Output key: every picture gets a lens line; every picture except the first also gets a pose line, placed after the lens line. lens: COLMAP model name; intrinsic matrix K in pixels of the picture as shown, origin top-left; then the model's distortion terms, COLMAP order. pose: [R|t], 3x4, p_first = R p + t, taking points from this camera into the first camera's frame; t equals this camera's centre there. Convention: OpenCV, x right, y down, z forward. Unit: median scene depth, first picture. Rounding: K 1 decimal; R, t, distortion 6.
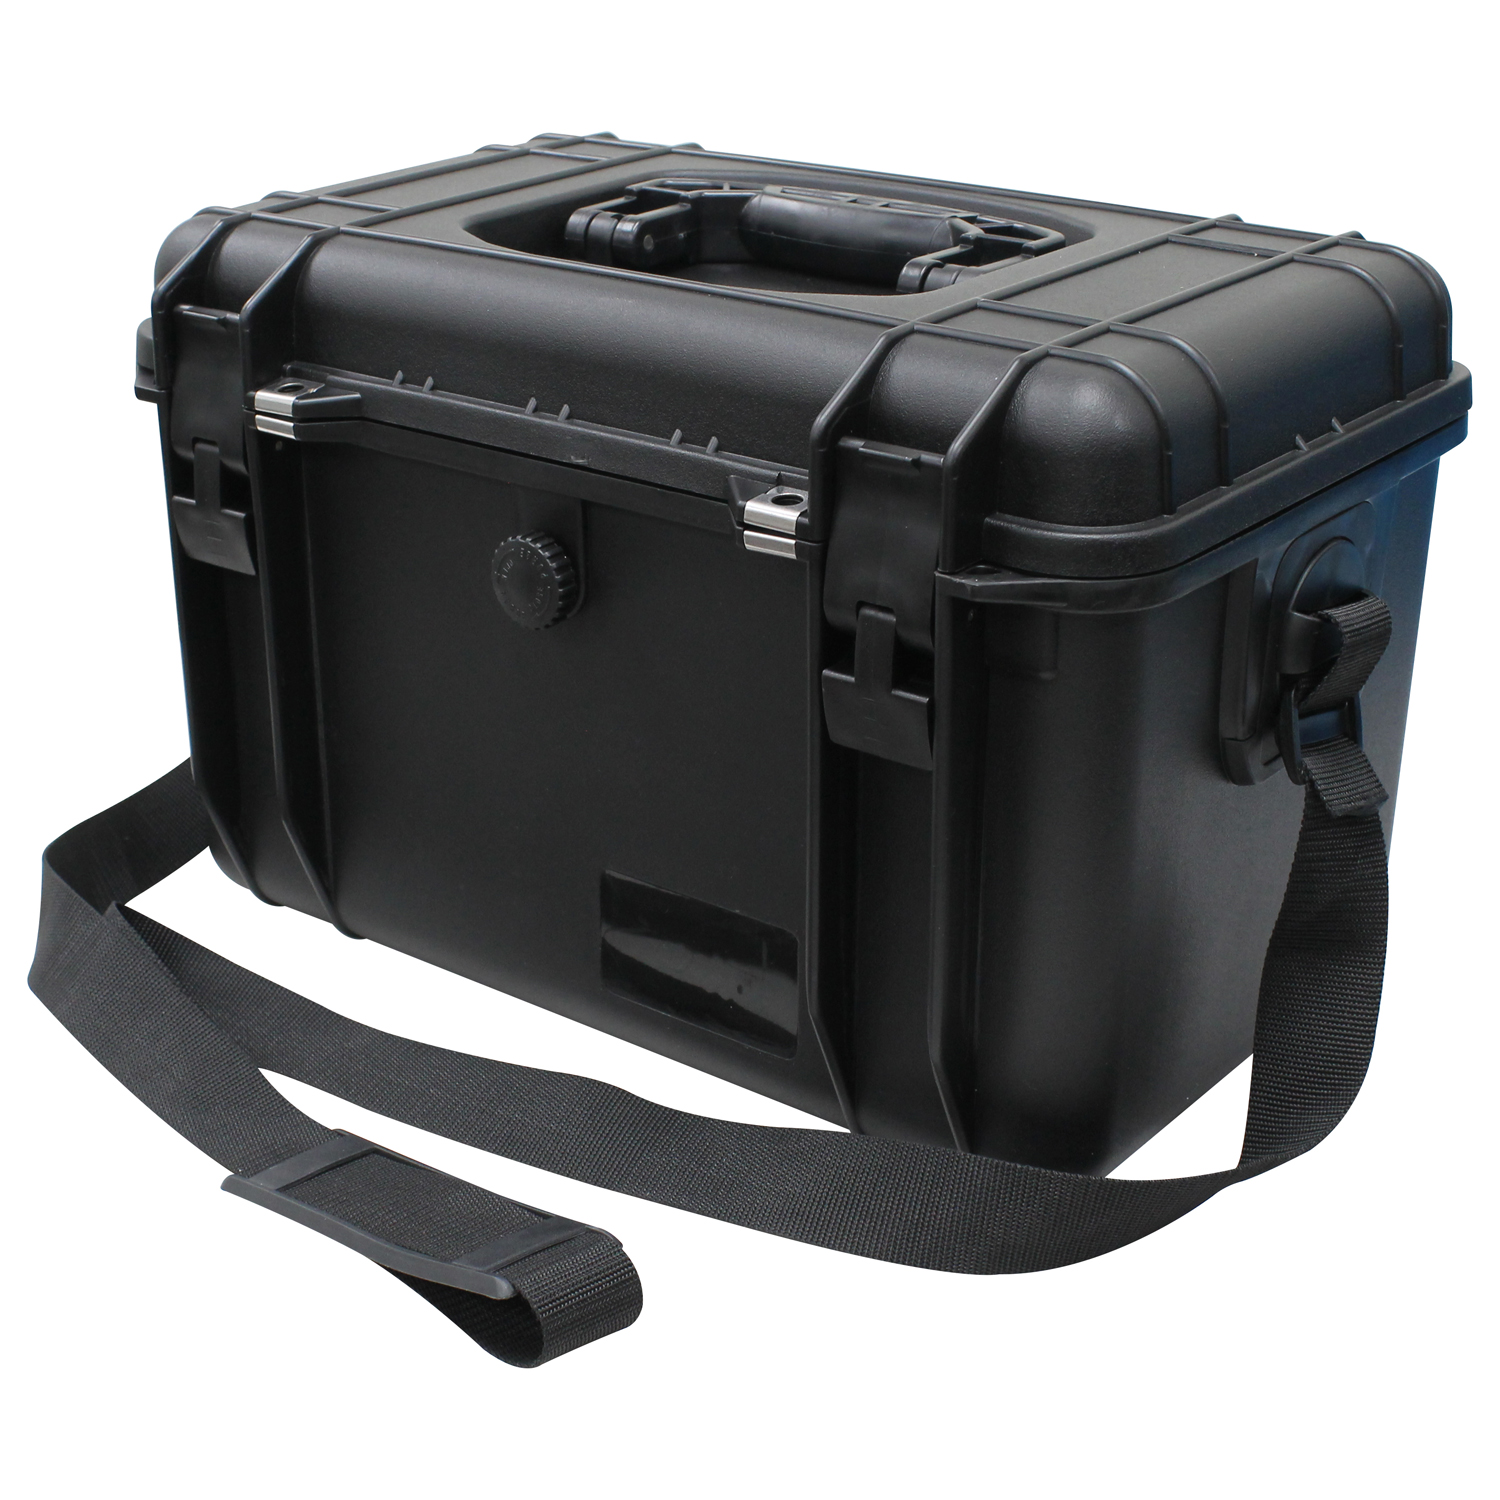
lens RADIAL K [[2562.6, 0, 750.0], [0, 2562.6, 750.0], [0, 0, 1]] dist [-0.076245, 0.107631]
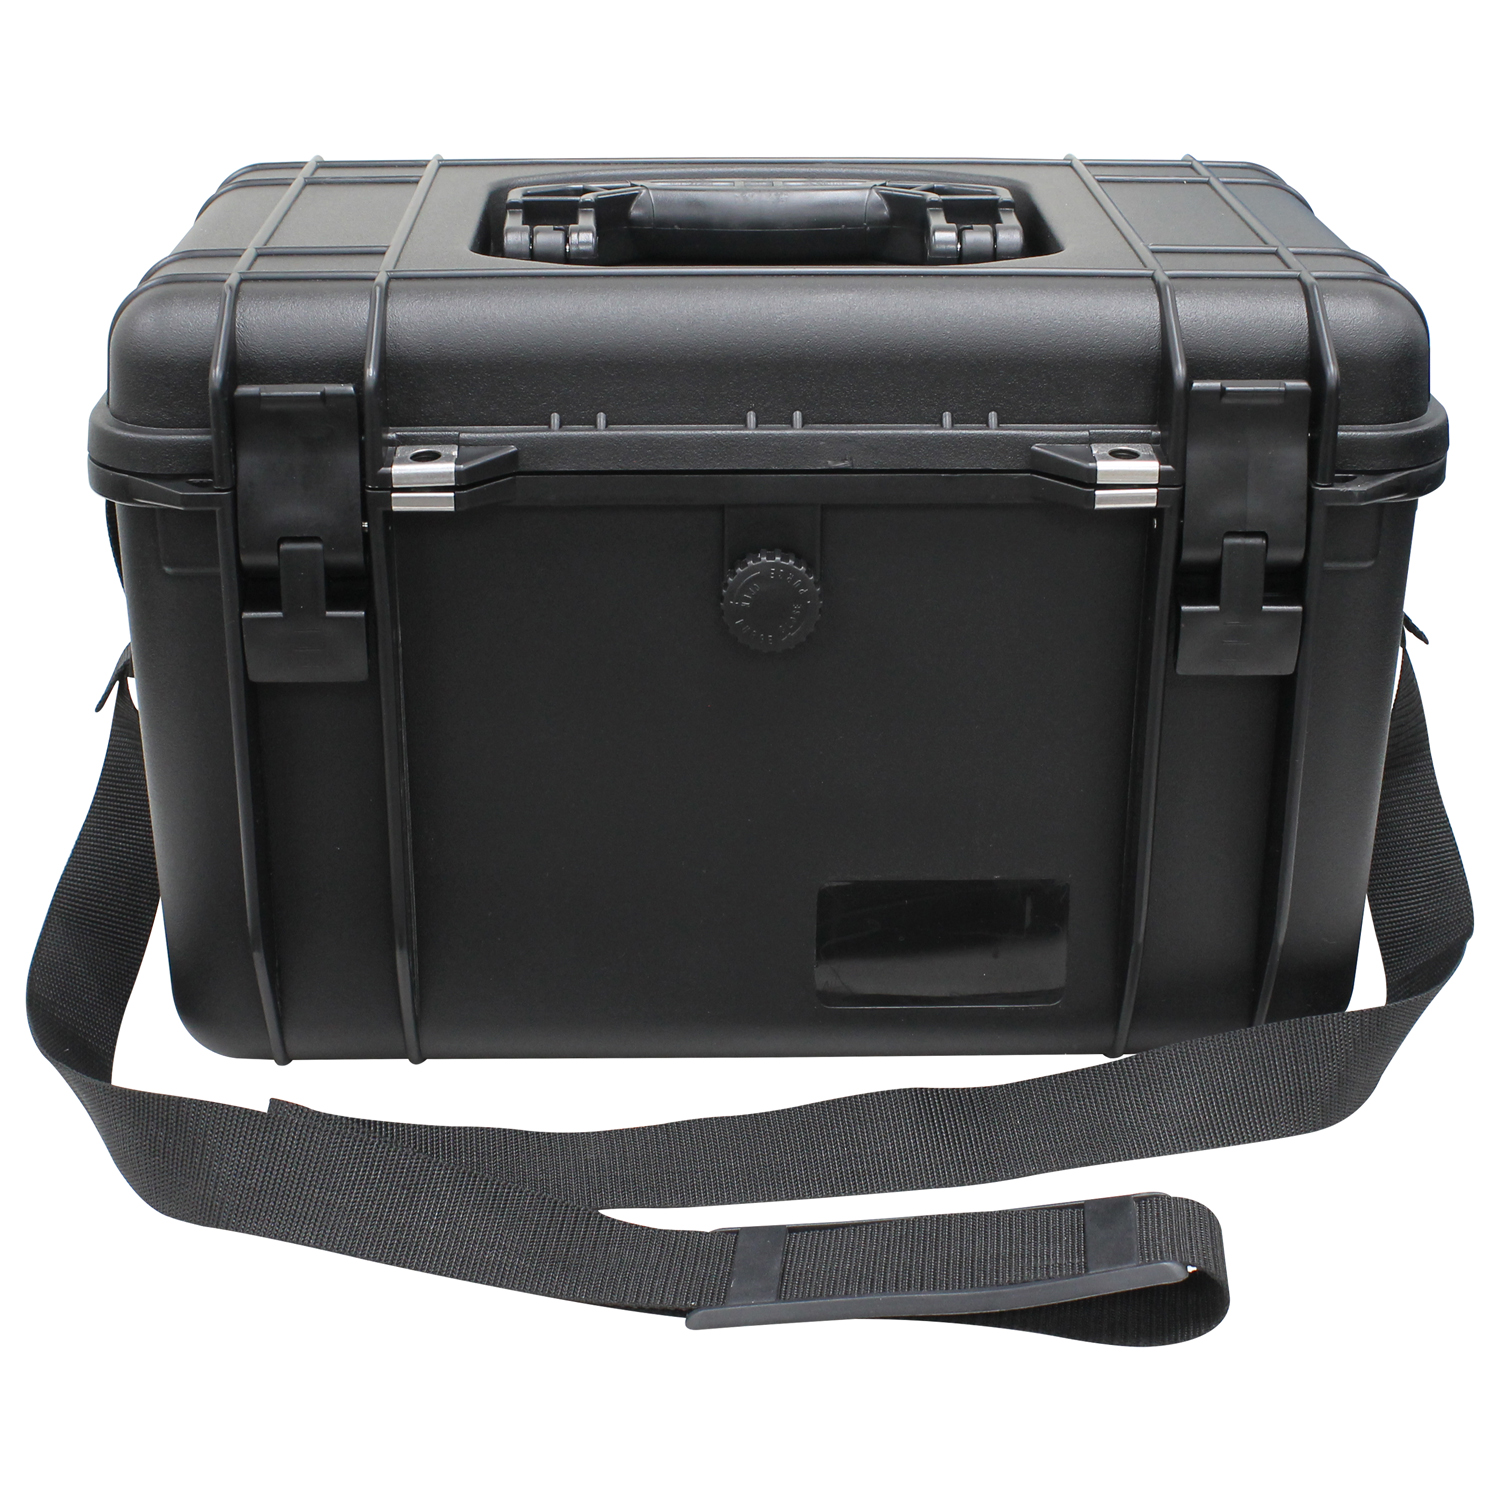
lens RADIAL K [[2562.6, 0, 750.0], [0, 2562.6, 750.0], [0, 0, 1]] dist [-0.076245, 0.107631]
pose [[0.776858, -0.241034, 0.581716, -0.648912], [0.239644, 0.967489, 0.080844, -0.090206], [-0.582290, 0.076601, 0.809364, 0.232807]]
